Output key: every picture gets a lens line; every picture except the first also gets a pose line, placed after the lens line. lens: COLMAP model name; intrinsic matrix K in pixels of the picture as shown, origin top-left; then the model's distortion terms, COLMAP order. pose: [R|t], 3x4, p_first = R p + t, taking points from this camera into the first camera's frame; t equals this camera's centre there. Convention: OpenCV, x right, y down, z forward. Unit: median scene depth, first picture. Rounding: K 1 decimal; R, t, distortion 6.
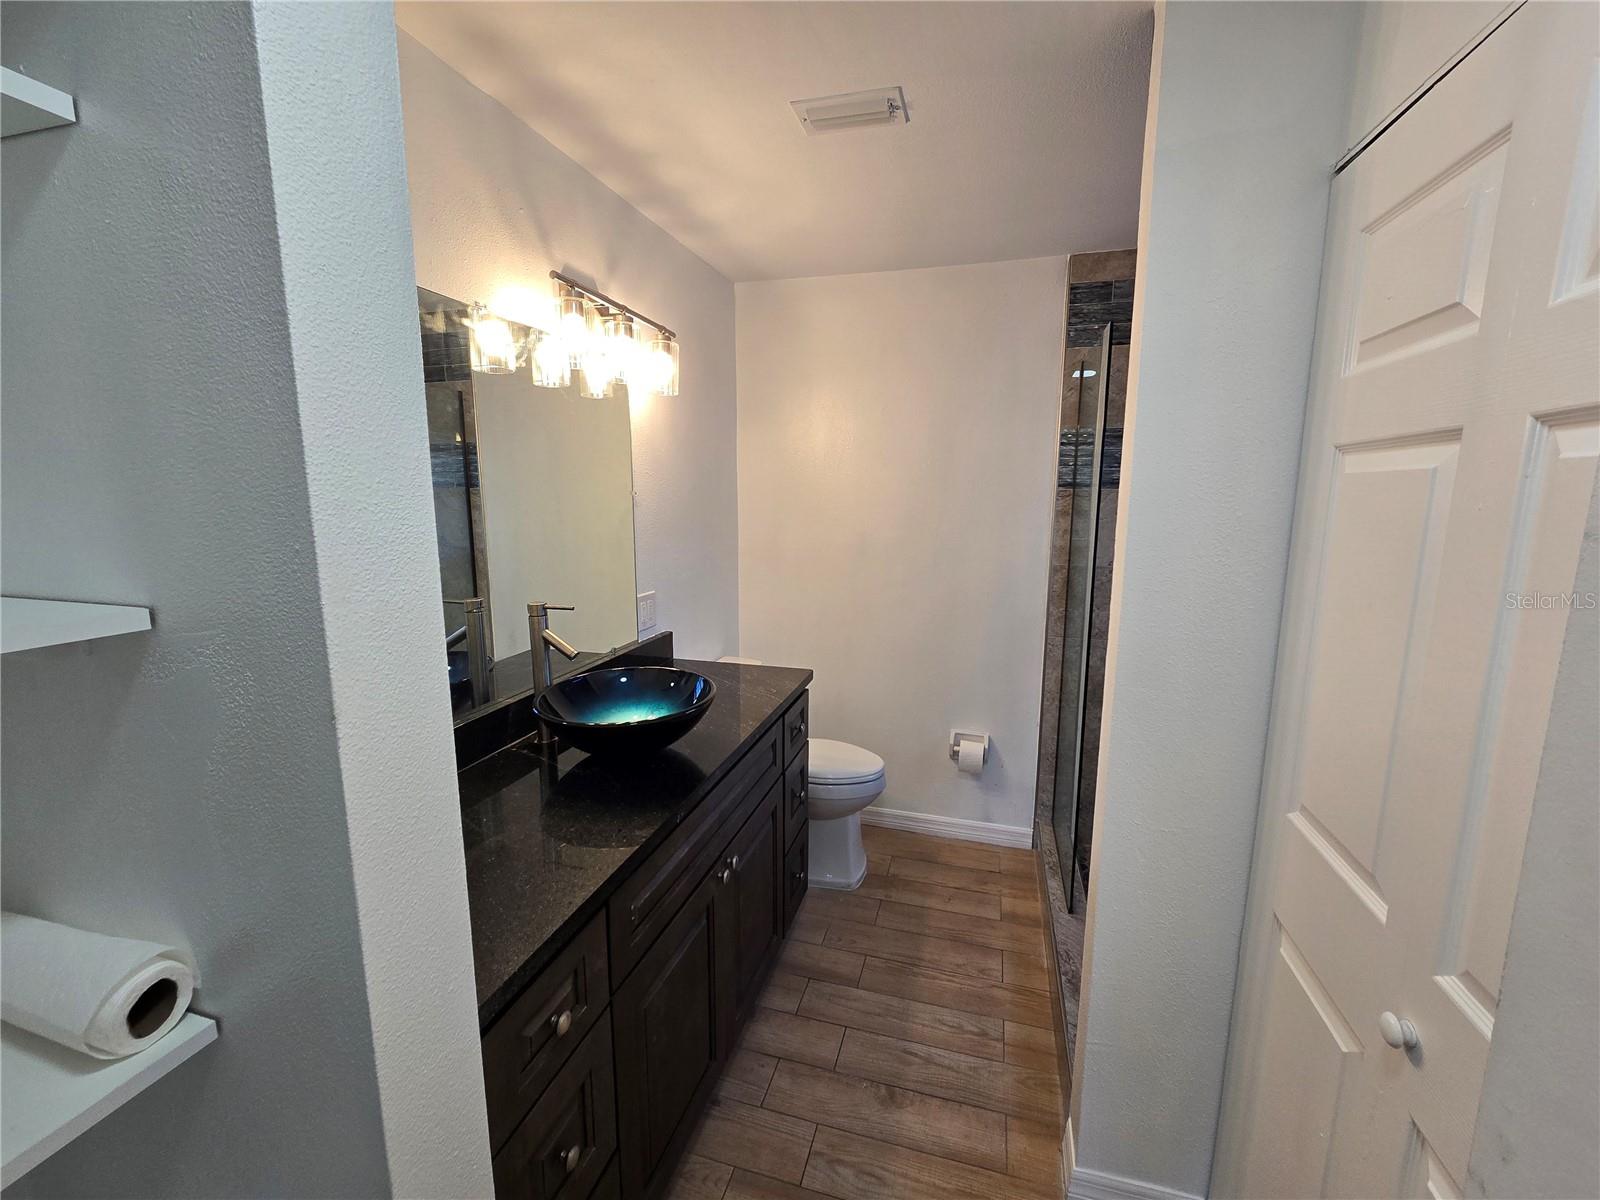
lens RADIAL K [[655.1, 0, 807.2], [0, 655.1, 593.9], [0, 0, 1]] dist [-0.005497, -0.000382]
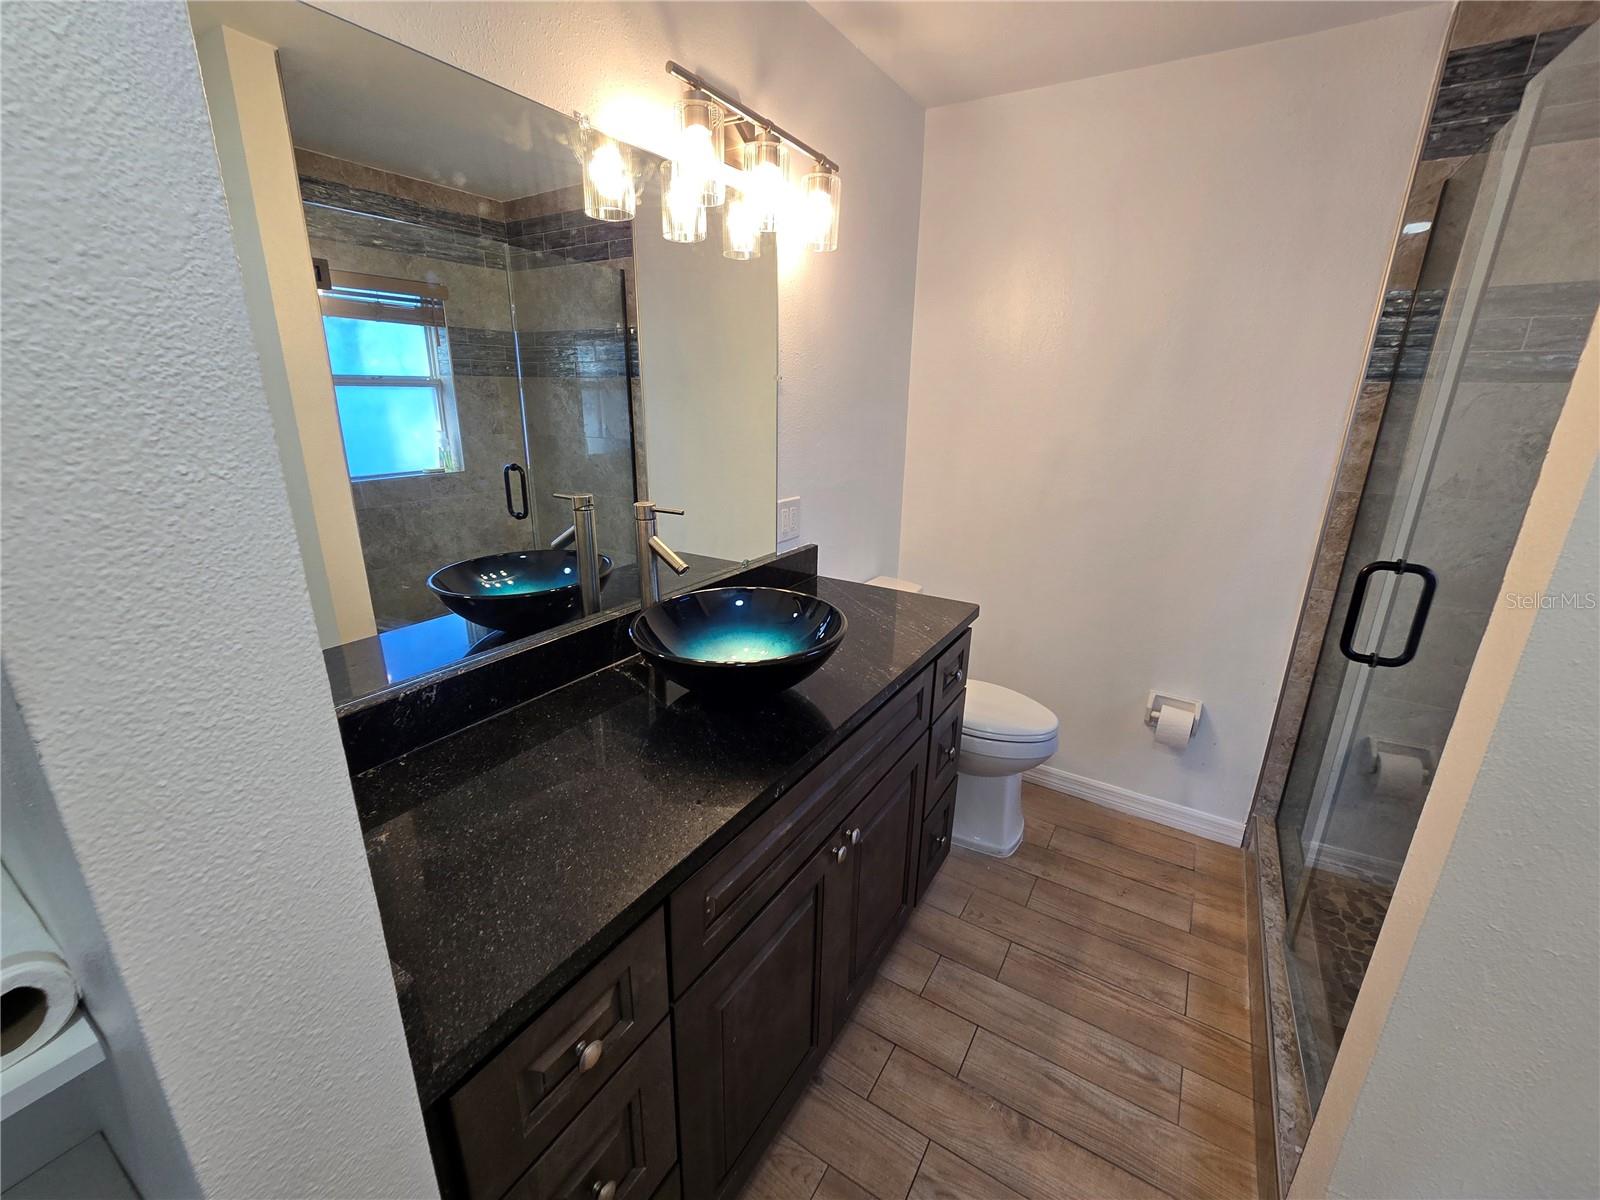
lens RADIAL K [[655.1, 0, 807.2], [0, 655.1, 593.9], [0, 0, 1]] dist [-0.005497, -0.000382]
pose [[0.962363, 0.093469, -0.255189, 0.009886], [-0.057295, 0.987670, 0.145688, -0.005050], [0.265660, -0.125584, 0.955852, 0.188646]]
